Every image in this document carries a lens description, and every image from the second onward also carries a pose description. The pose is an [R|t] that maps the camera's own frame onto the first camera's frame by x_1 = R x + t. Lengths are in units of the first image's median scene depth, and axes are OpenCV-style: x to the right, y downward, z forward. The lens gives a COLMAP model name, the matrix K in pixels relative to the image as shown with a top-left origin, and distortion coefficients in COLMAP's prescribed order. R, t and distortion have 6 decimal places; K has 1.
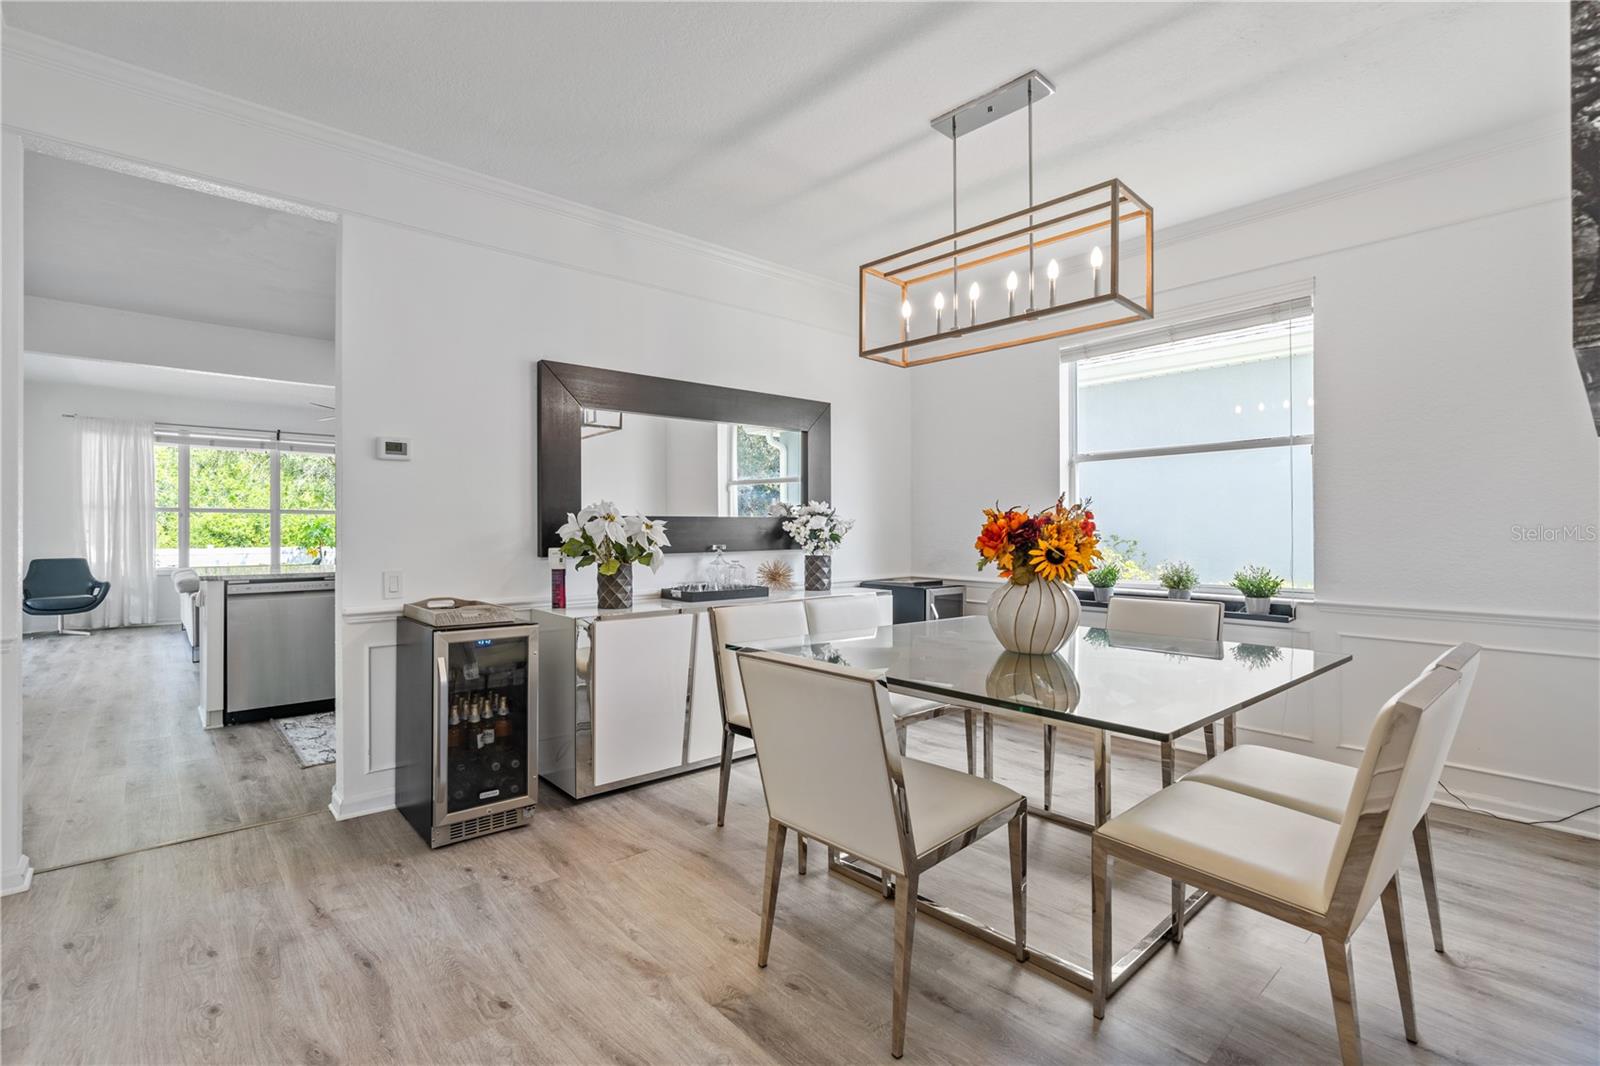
lens RADIAL K [[730.9, 0, 800.0], [0, 730.9, 533.0], [0, 0, 1]] dist [-0.000872, 0.000178]
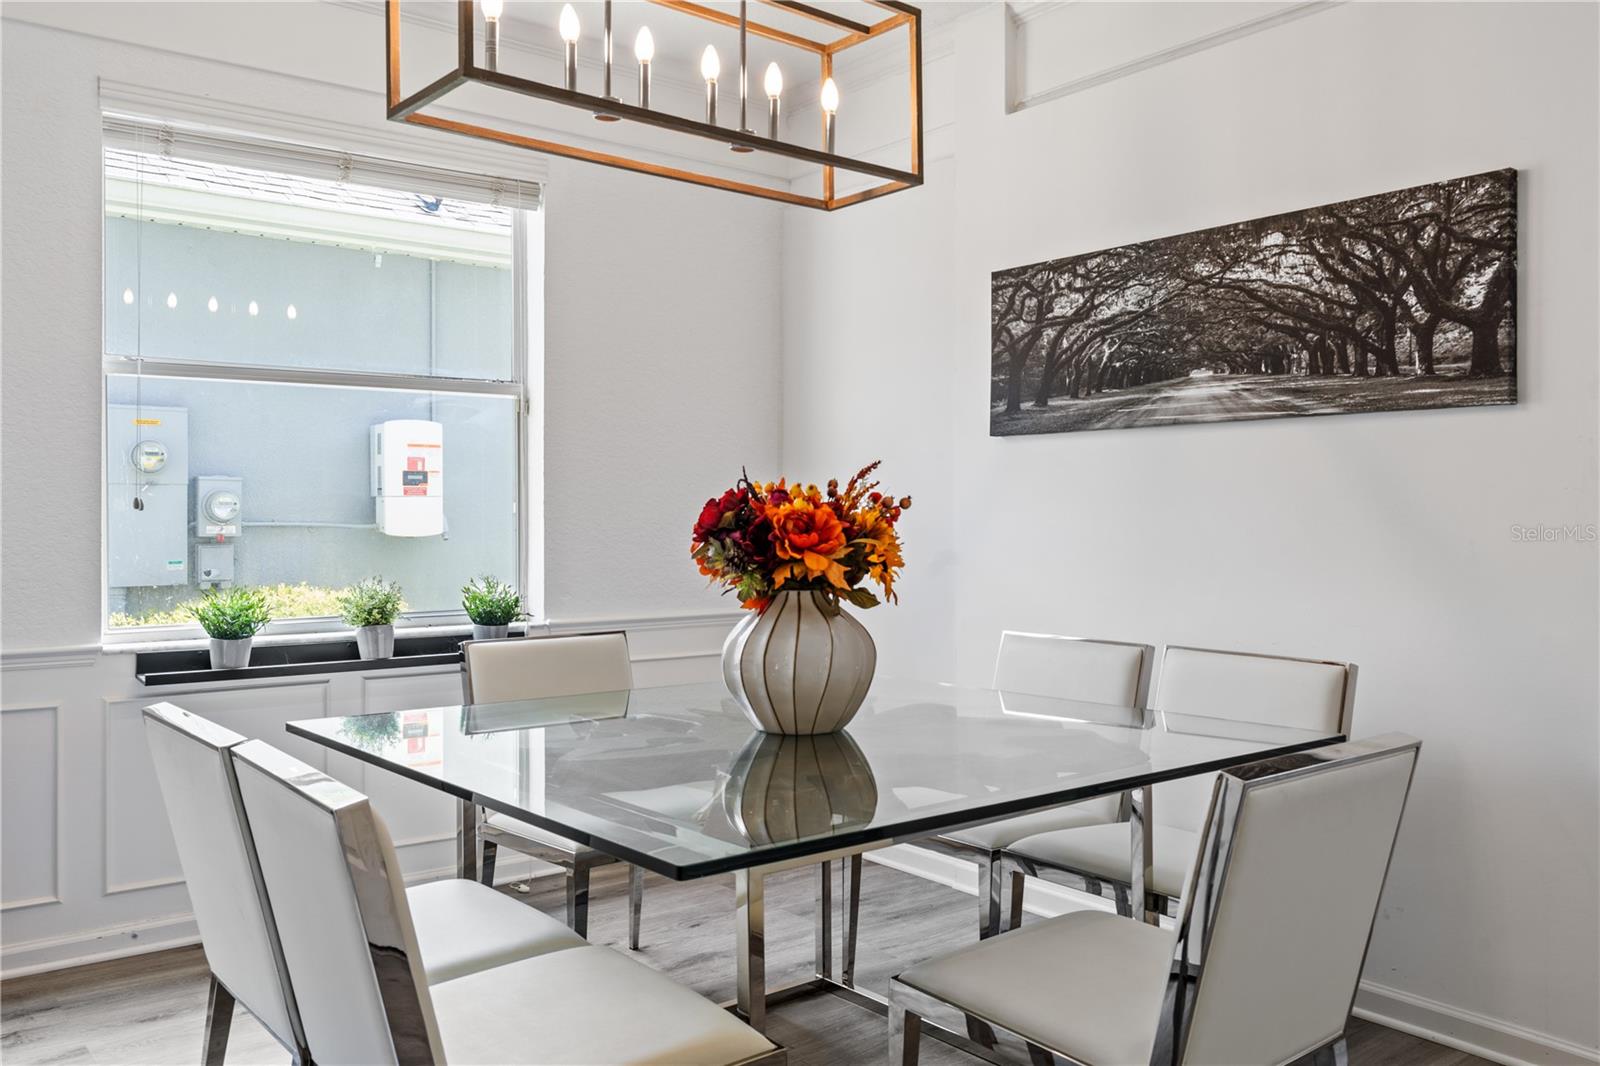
lens RADIAL K [[1264.4, 0, 800.0], [0, 1264.4, 533.0], [0, 0, 1]] dist [-0.001540, -0.000264]
pose [[0.060471, -0.007736, 0.998140, -0.577618], [0.010064, 0.999924, 0.007140, 0.001211], [-0.998119, 0.009614, 0.060544, 0.811045]]
